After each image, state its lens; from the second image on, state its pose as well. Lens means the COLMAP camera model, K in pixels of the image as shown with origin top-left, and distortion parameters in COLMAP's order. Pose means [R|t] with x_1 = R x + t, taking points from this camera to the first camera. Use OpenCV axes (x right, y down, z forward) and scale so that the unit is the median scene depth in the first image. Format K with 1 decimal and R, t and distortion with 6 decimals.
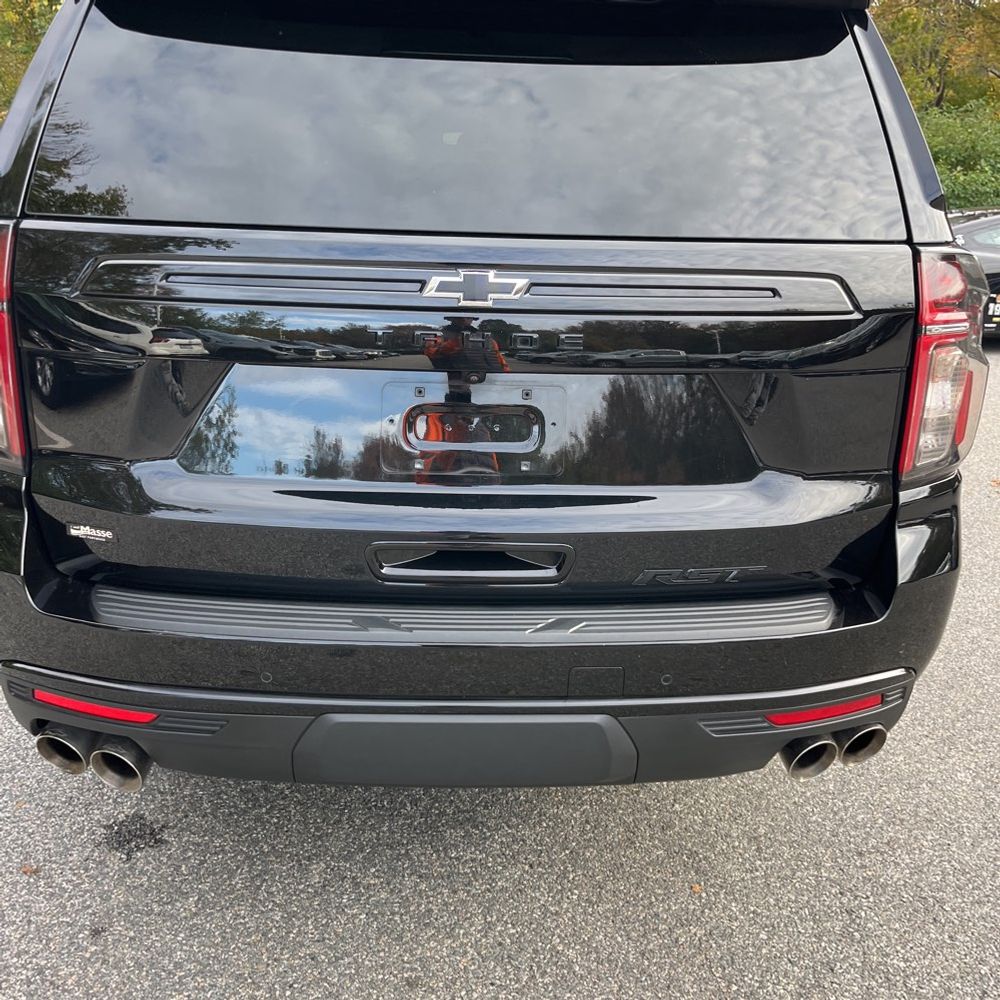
lens RADIAL K [[992.4, 0, 506.1], [0, 992.4, 479.9], [0, 0, 1]] dist [0.025827, -0.034882]
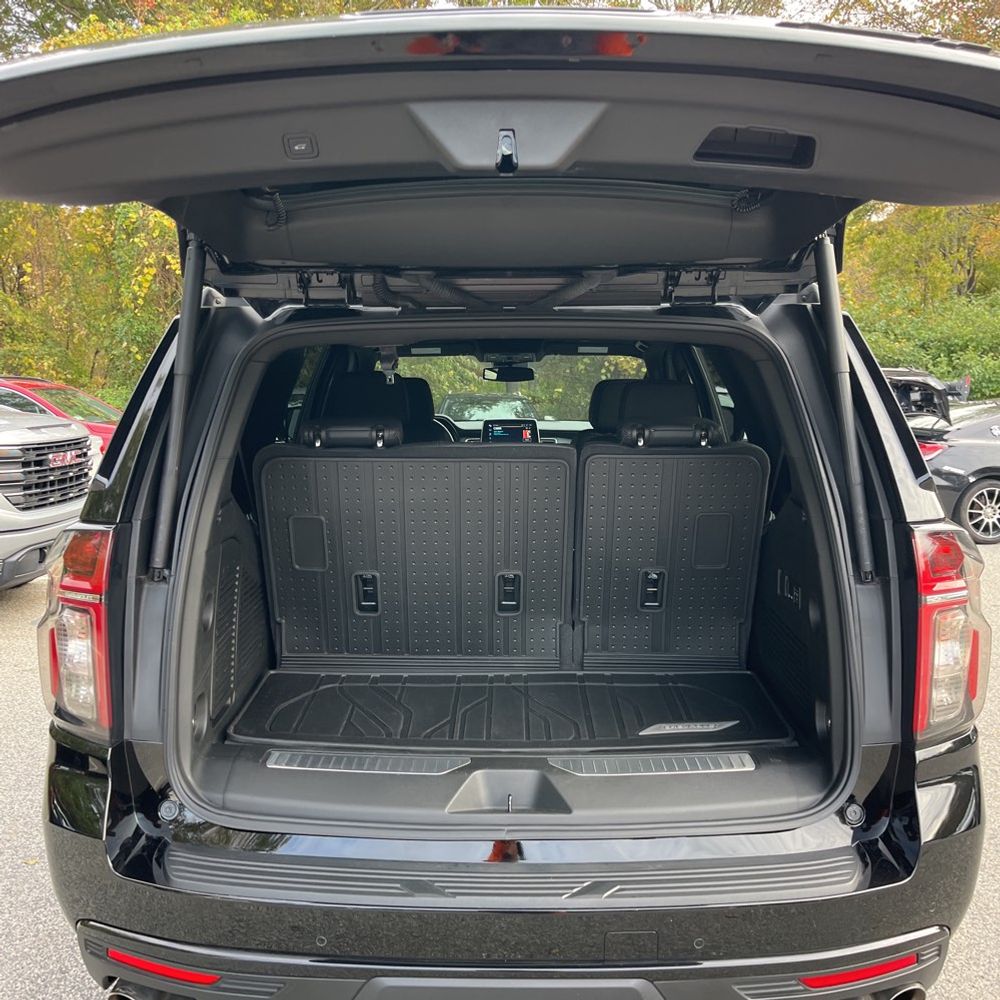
lens RADIAL K [[987.3, 0, 489.6], [0, 987.3, 500.0], [0, 0, 1]] dist [0.034317, -0.045160]
pose [[0.997675, -0.024066, -0.063756, 0.016102], [0.013594, 0.987045, -0.159868, -0.078111], [0.066777, 0.158629, 0.985077, -0.094755]]
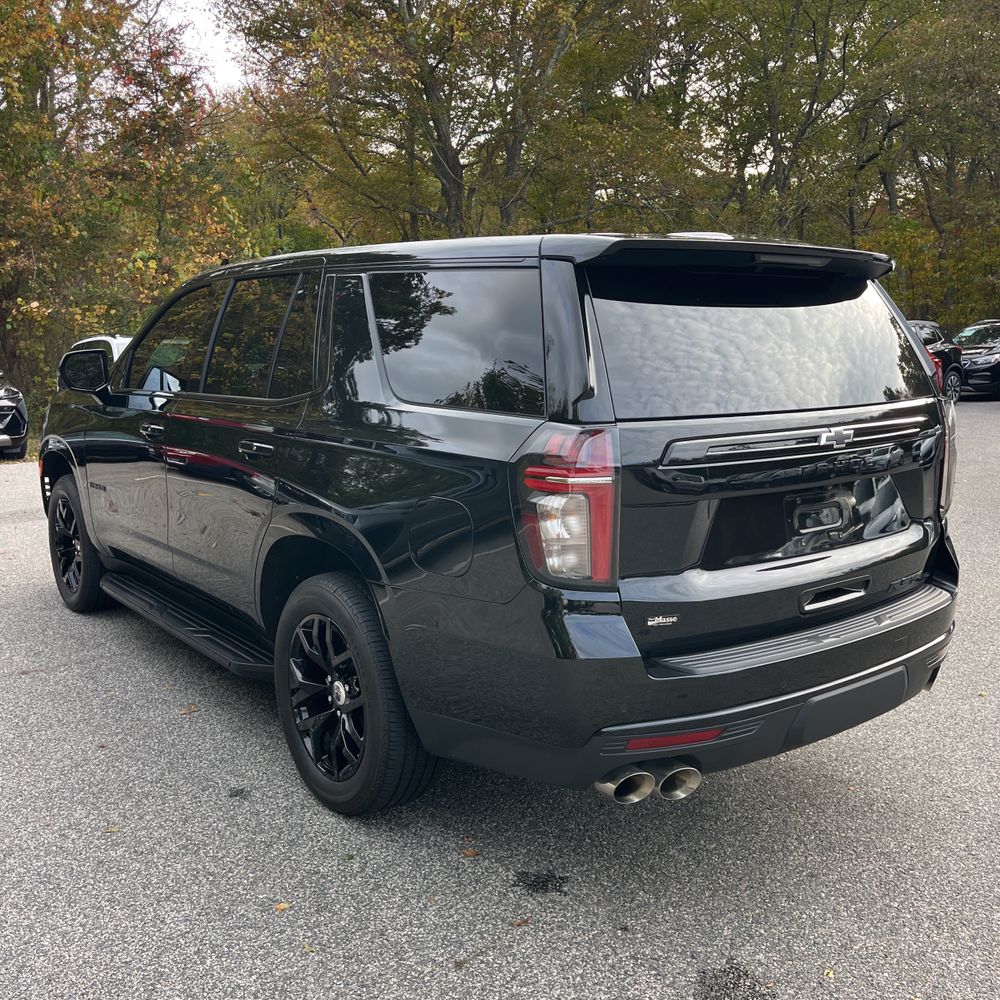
lens RADIAL K [[978.0, 0, 500.0], [0, 978.0, 500.0], [0, 0, 1]] dist [0.082086, -0.200455]
pose [[0.812161, -0.118069, 0.571362, -1.193401], [0.178639, 0.982598, -0.050878, -0.077590], [-0.555413, 0.143389, 0.819119, -0.076951]]
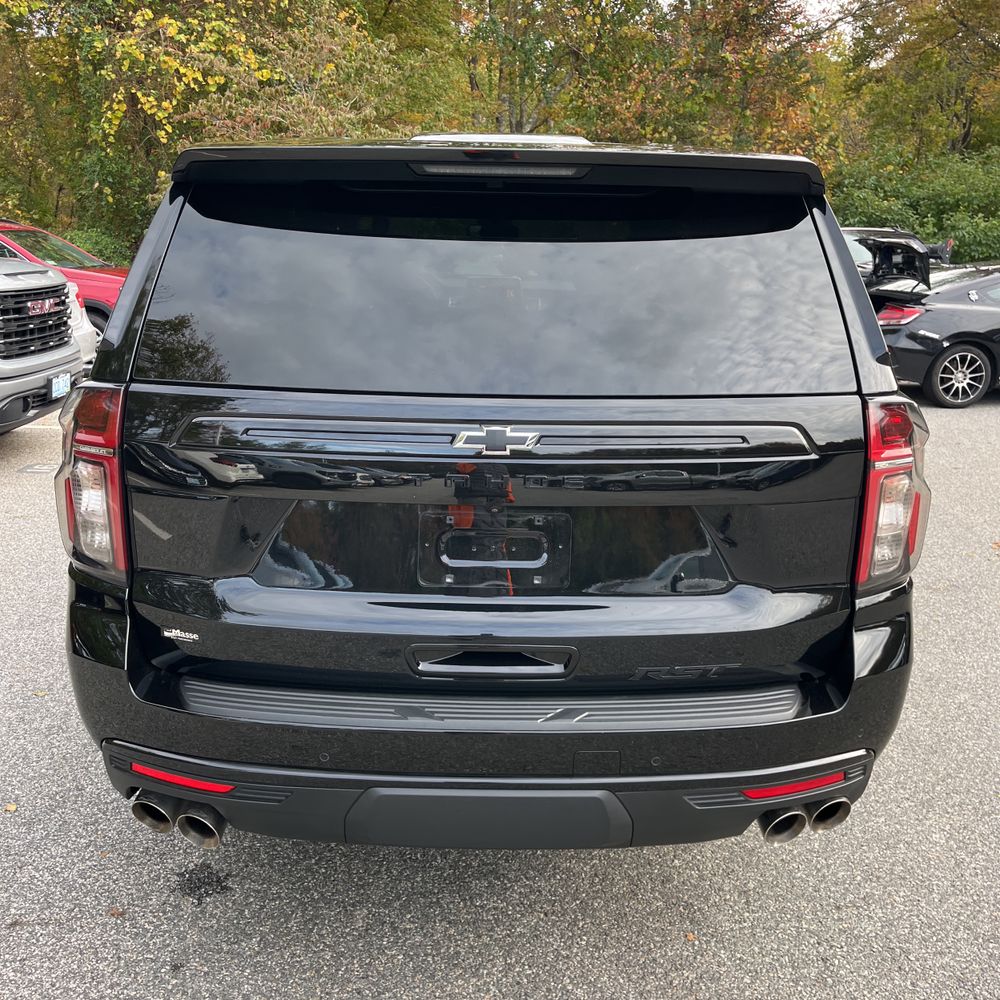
lens RADIAL K [[990.2, 0, 497.8], [0, 990.2, 488.4], [0, 0, 1]] dist [0.035495, -0.041586]
pose [[0.999379, -0.000558, -0.035234, 0.011327], [-0.000334, 0.999680, -0.025310, -0.079310], [0.035236, 0.025307, 0.999059, -0.171601]]
